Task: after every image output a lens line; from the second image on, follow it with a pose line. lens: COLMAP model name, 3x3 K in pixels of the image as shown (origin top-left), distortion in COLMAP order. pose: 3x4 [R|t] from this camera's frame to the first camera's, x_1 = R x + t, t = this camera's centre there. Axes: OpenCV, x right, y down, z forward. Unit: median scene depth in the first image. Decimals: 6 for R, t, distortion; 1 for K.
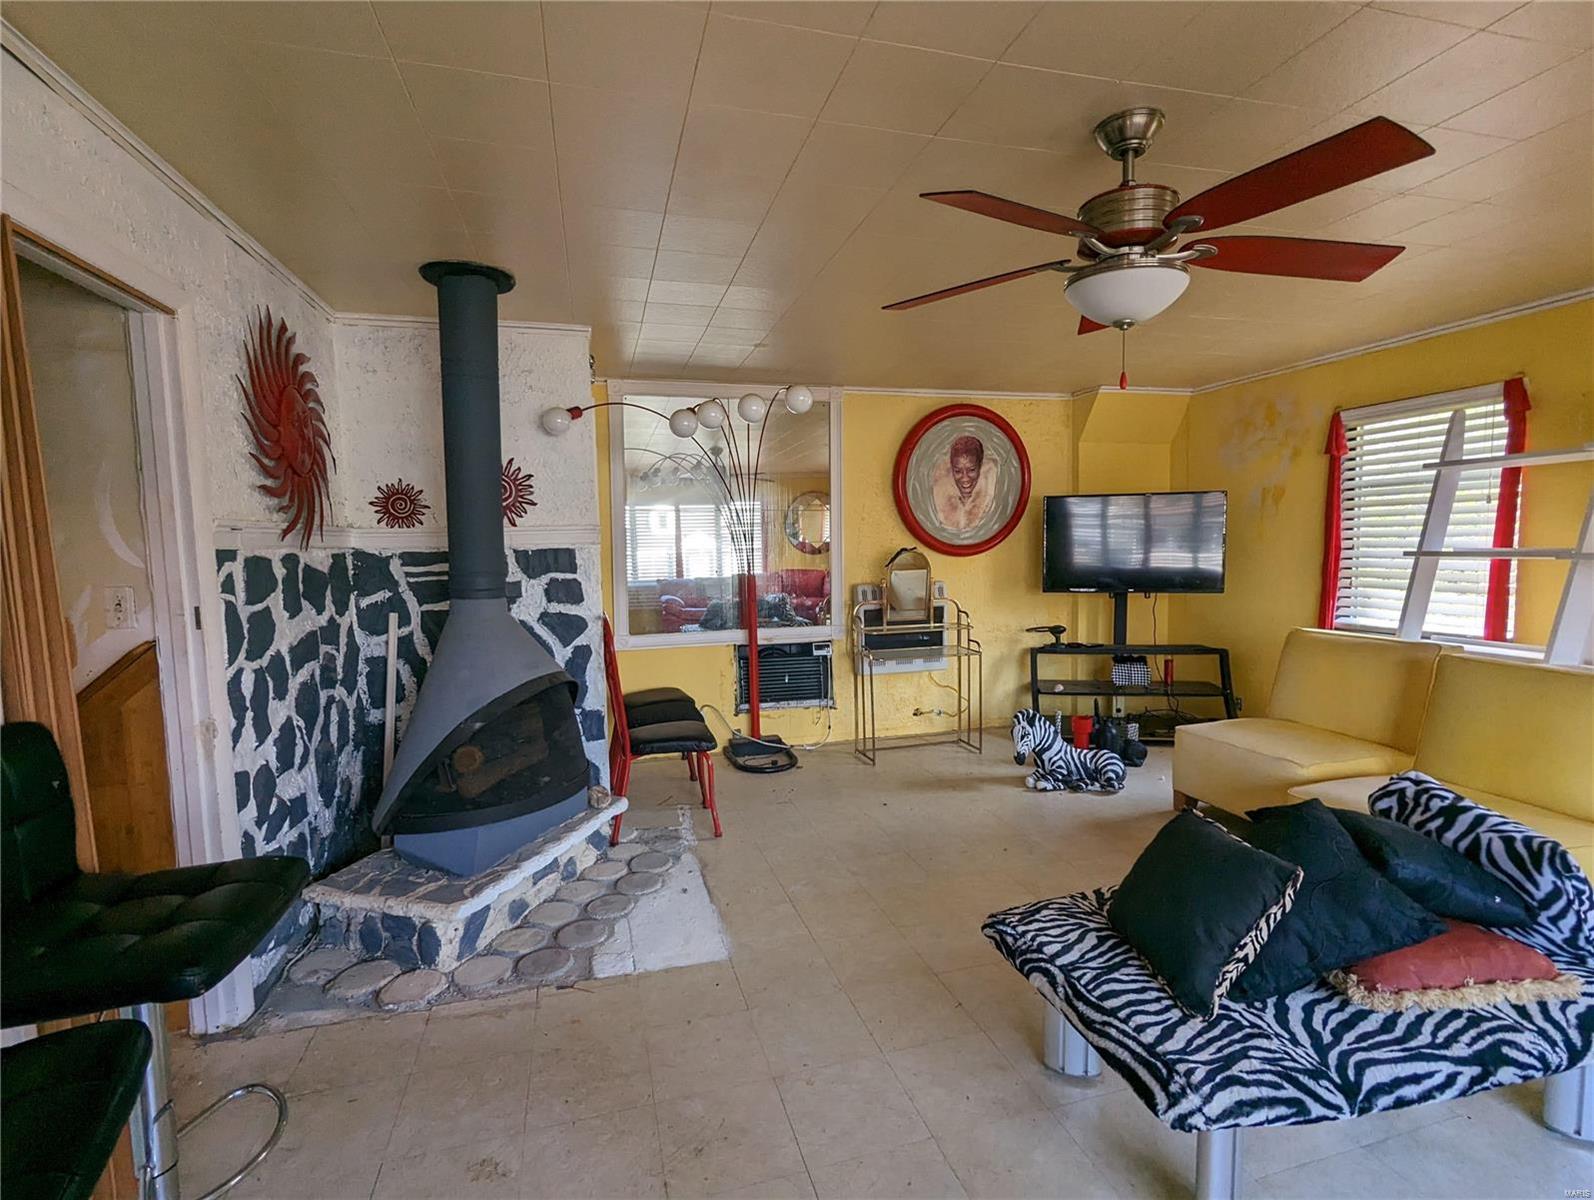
lens RADIAL K [[753.1, 0, 798.6], [0, 753.1, 600.1], [0, 0, 1]] dist [-0.000105, -0.000748]
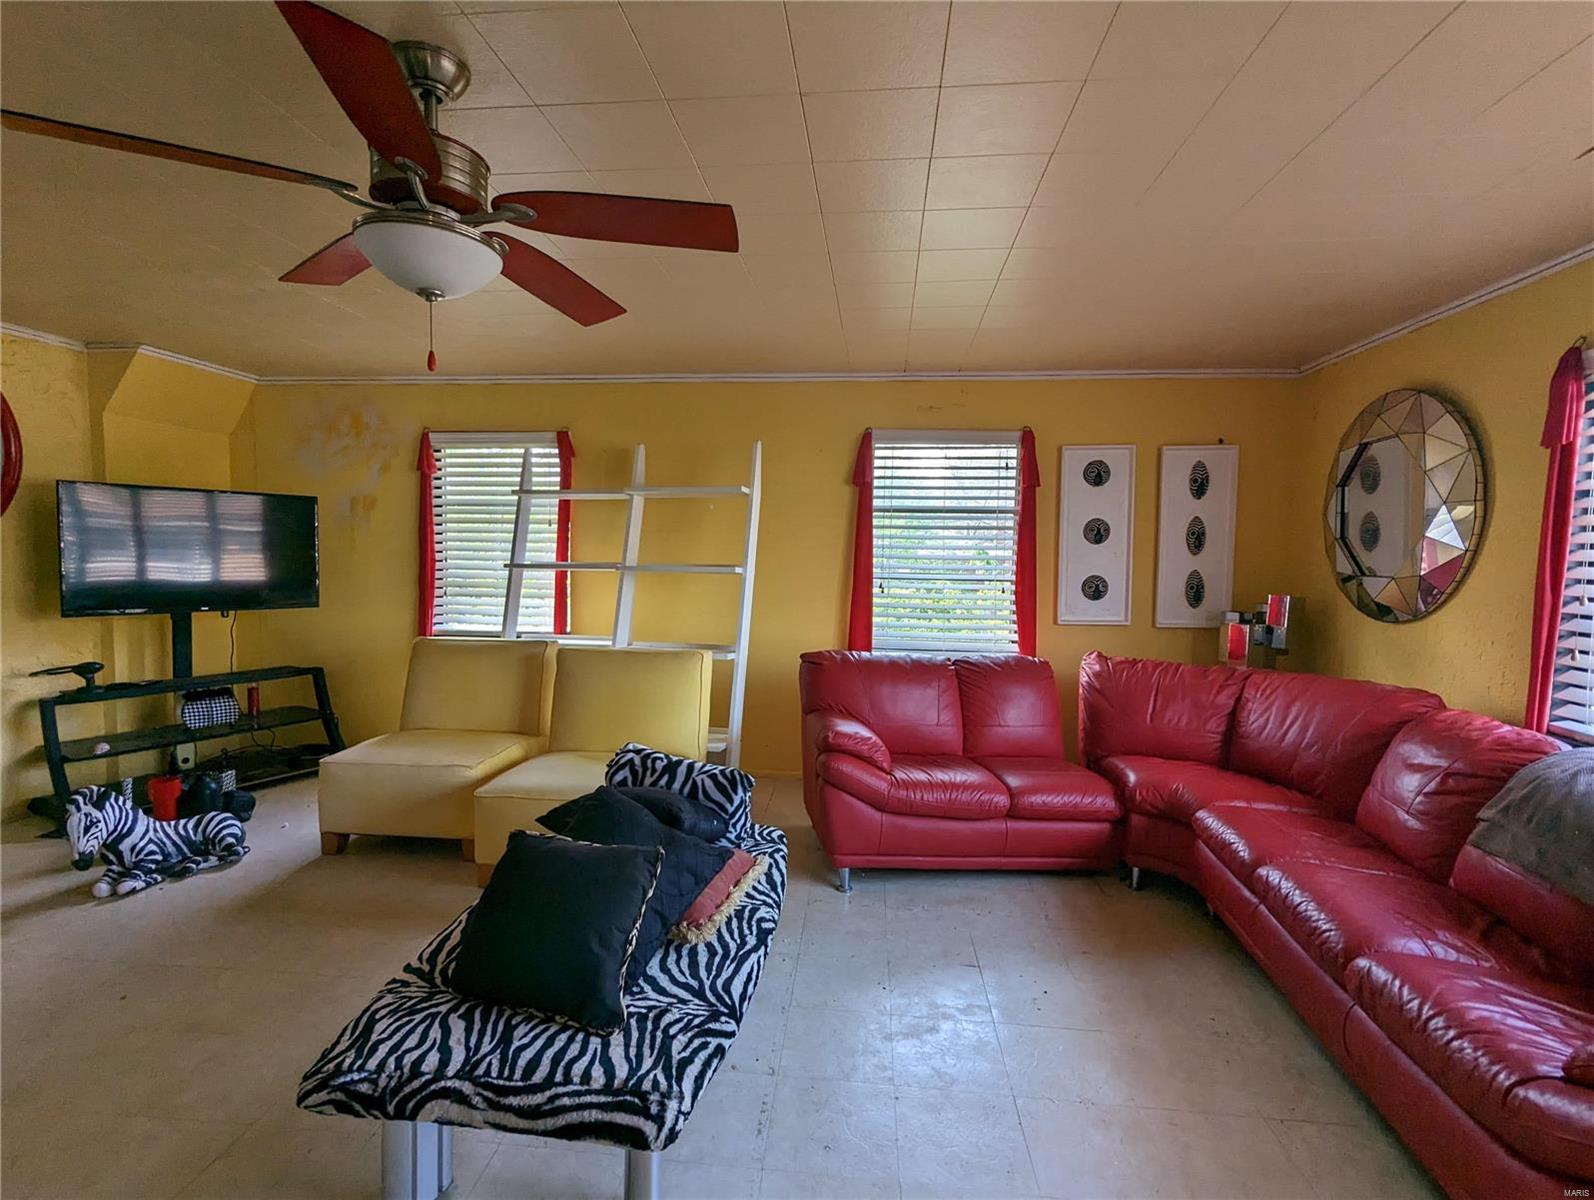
lens RADIAL K [[753.1, 0, 798.6], [0, 753.1, 600.1], [0, 0, 1]] dist [-0.000105, -0.000748]
pose [[0.359955, -0.034808, 0.932320, -0.216452], [0.049464, 0.998610, 0.018186, -0.013467], [-0.931658, 0.039570, 0.361176, 0.300126]]
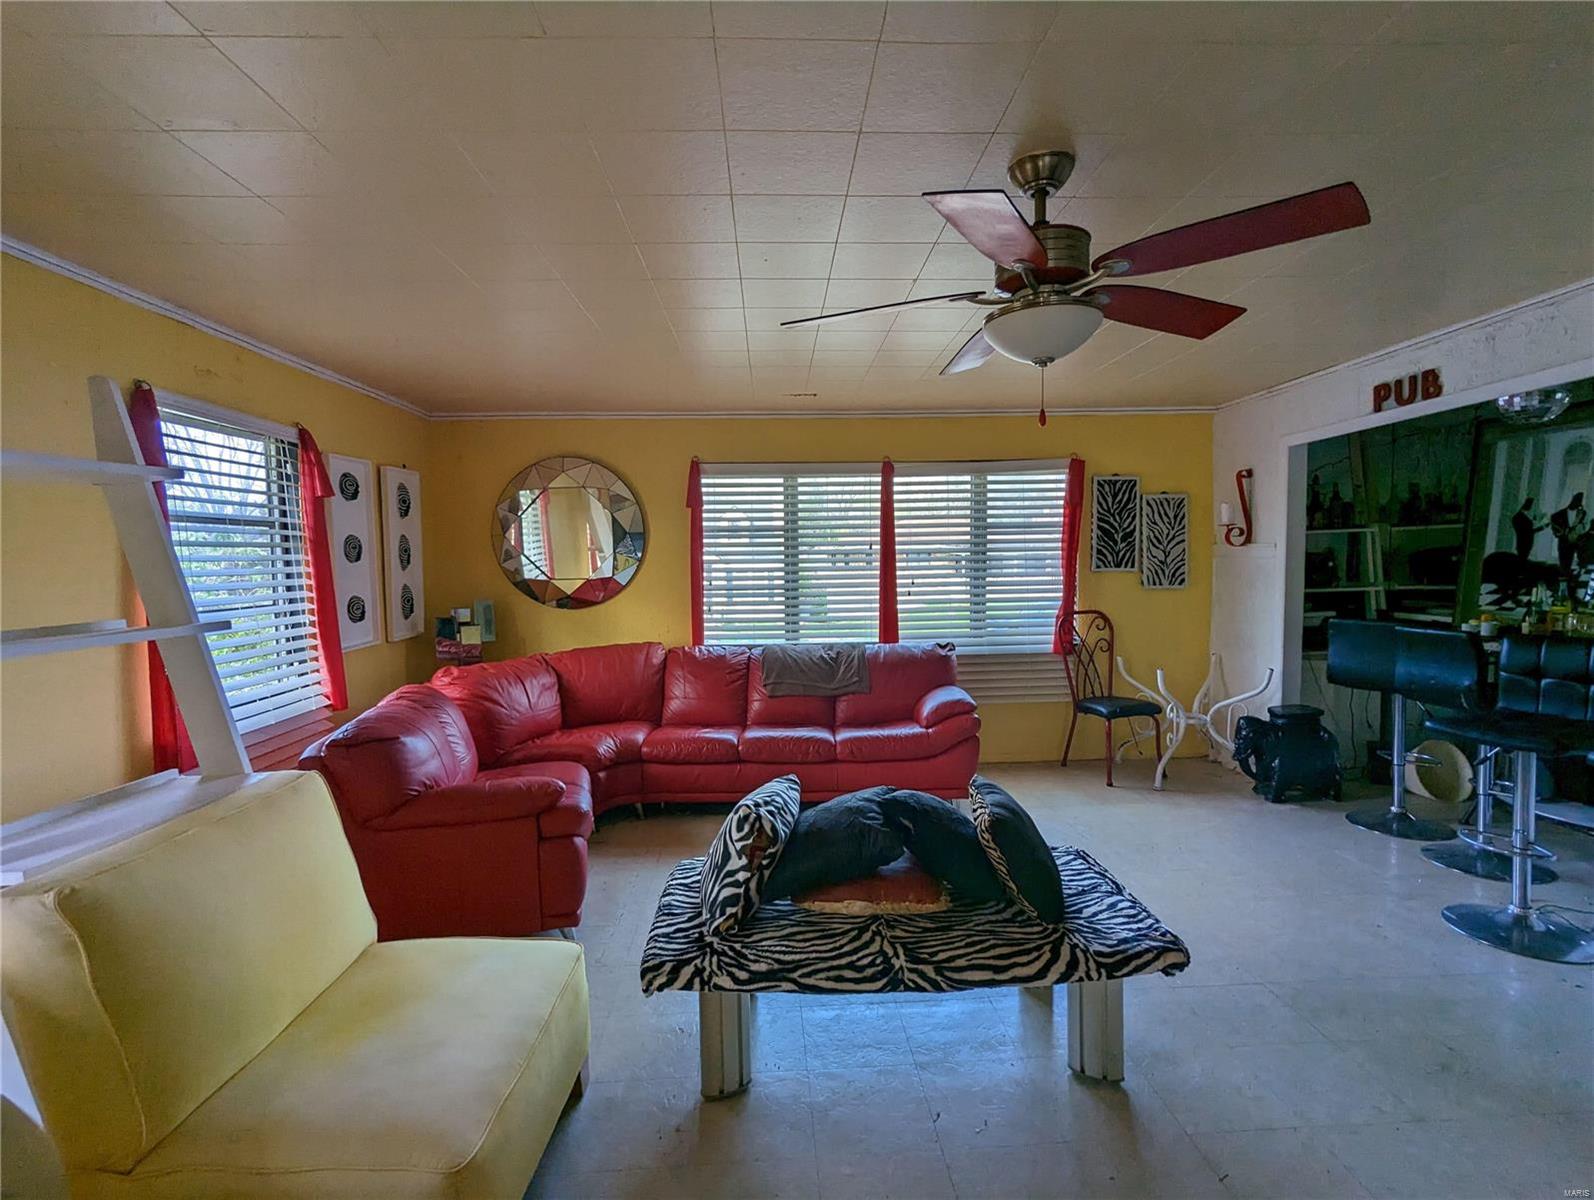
lens RADIAL K [[753.1, 0, 798.6], [0, 753.1, 600.1], [0, 0, 1]] dist [-0.000105, -0.000748]
pose [[-0.975870, 0.033645, 0.215746, 0.506097], [0.062128, 0.990002, 0.126633, -0.168973], [-0.209328, 0.136981, -0.968203, 1.945313]]
